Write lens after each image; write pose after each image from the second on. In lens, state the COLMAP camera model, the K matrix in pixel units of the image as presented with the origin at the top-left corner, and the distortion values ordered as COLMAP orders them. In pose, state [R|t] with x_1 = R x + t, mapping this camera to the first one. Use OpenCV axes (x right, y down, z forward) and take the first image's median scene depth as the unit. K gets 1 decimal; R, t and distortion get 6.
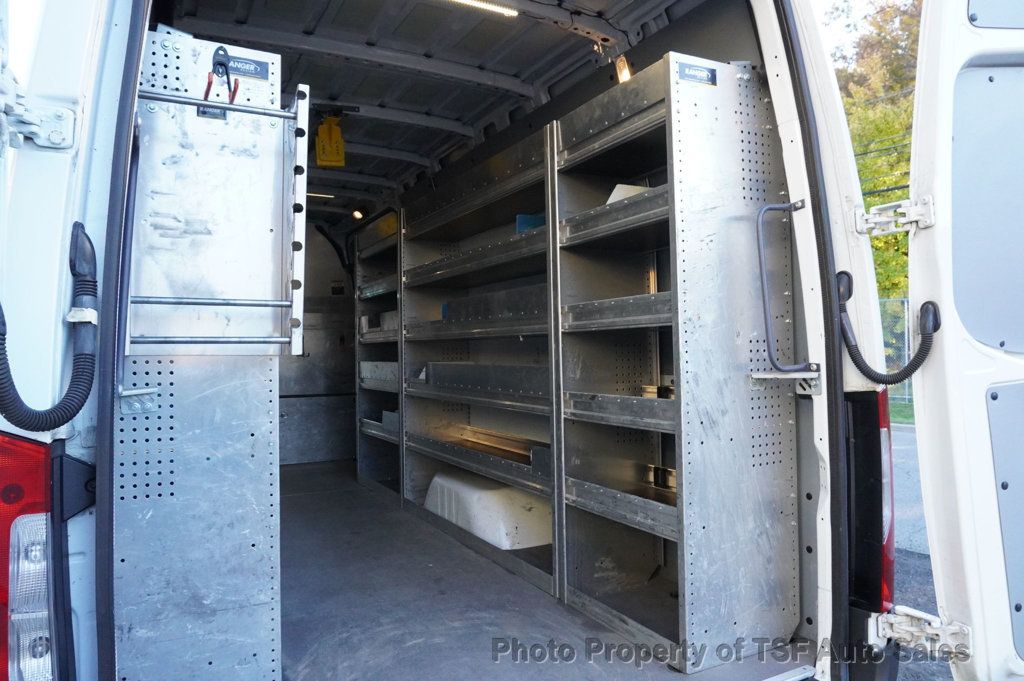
lens RADIAL K [[687.6, 0, 512.0], [0, 687.6, 340.5], [0, 0, 1]] dist [-0.033395, -0.000444]
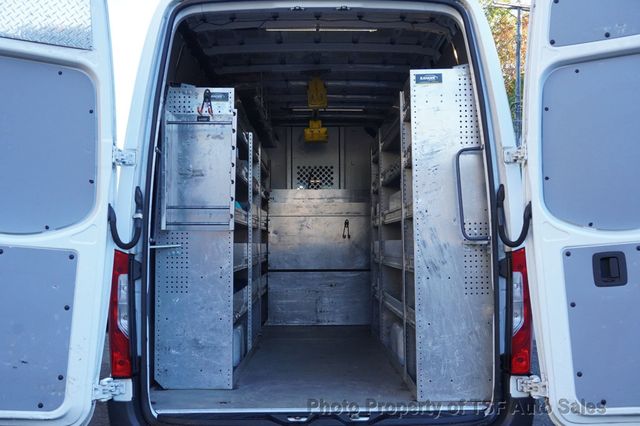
lens RADIAL K [[889.6, 0, 320.0], [0, 889.6, 213.0], [0, 0, 1]] dist [-0.009844, -0.010345]
pose [[0.887120, -0.008986, -0.461452, 1.190018], [0.001808, 0.999870, -0.015995, 0.010848], [0.461536, 0.013355, 0.887021, -1.342083]]
